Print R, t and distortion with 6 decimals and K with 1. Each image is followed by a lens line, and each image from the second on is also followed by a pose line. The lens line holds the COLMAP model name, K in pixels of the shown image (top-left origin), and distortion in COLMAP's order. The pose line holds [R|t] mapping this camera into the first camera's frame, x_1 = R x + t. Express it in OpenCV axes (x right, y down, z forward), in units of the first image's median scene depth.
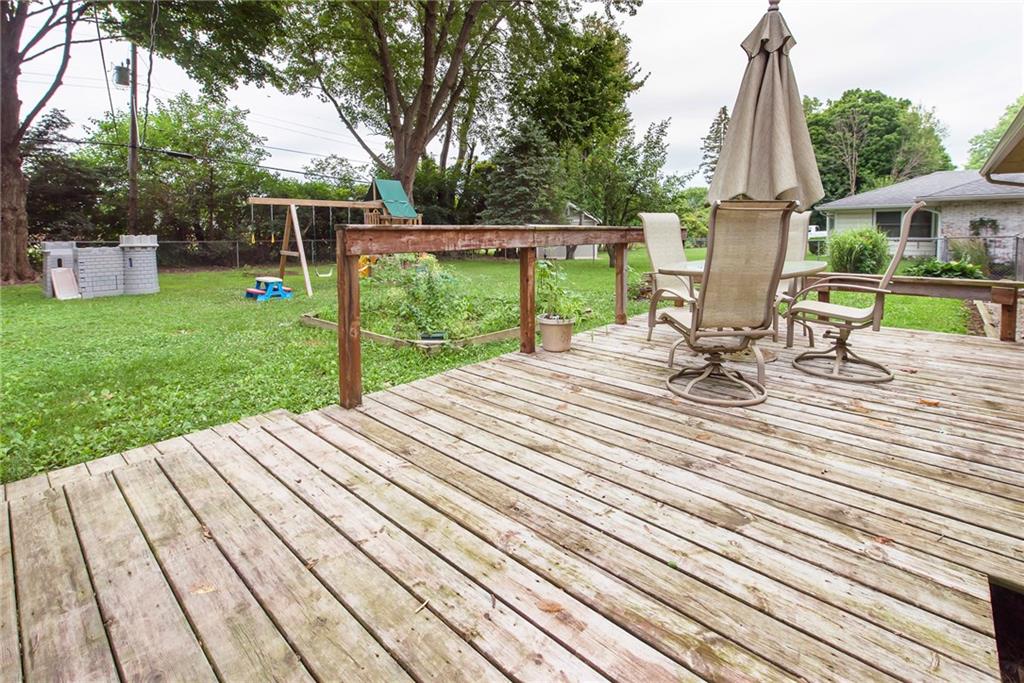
lens RADIAL K [[470.1, 0, 513.9], [0, 470.1, 266.5], [0, 0, 1]] dist [0.016085, -0.000066]
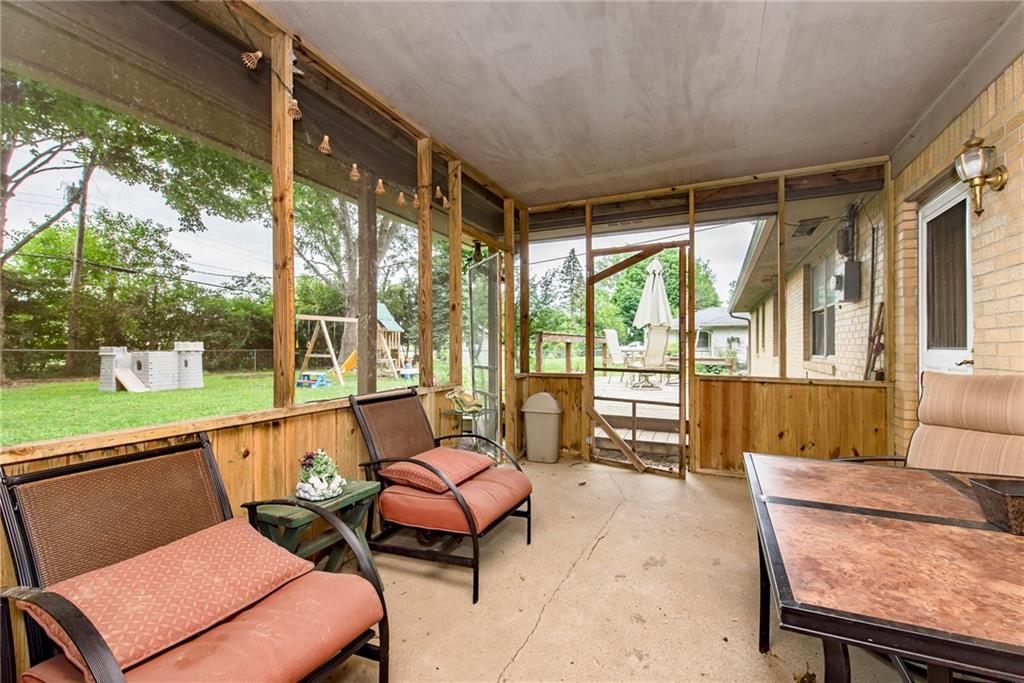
lens RADIAL K [[438.8, 0, 512.3], [0, 438.8, 344.6], [0, 0, 1]] dist [0.017886, -0.006971]
pose [[0.957047, 0.005232, 0.289887, -0.178609], [0.017908, 0.996861, -0.077114, 0.027280], [-0.289381, 0.078993, 0.953949, -0.212436]]
